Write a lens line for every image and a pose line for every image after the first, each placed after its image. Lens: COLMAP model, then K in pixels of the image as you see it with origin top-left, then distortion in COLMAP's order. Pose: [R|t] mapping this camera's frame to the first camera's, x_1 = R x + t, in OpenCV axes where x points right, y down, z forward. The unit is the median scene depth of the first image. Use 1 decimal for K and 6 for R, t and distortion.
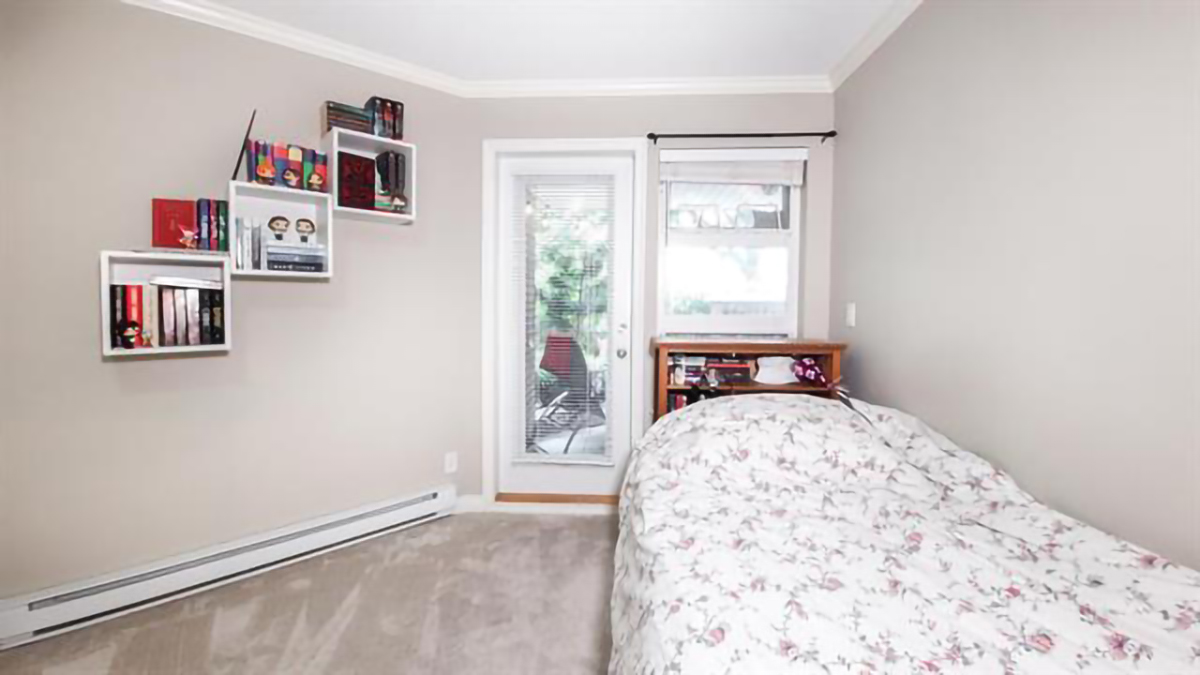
lens RADIAL K [[478.0, 0, 593.6], [0, 478.0, 329.0], [0, 0, 1]] dist [-0.015995, -0.000620]
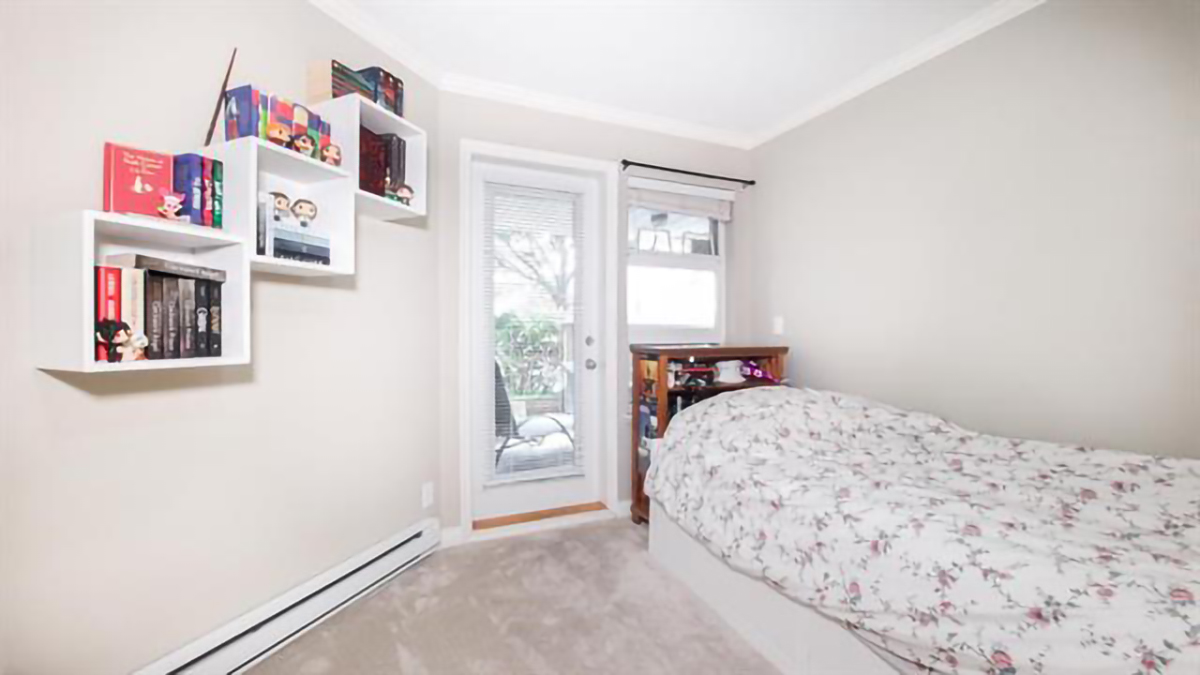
lens RADIAL K [[478.0, 0, 591.0], [0, 478.0, 343.2], [0, 0, 1]] dist [-0.015995, -0.000620]
pose [[0.895486, -0.013797, 0.444876, -0.502443], [0.026508, 0.999398, -0.022363, 0.034898], [-0.444300, 0.031818, 0.895313, 0.083972]]
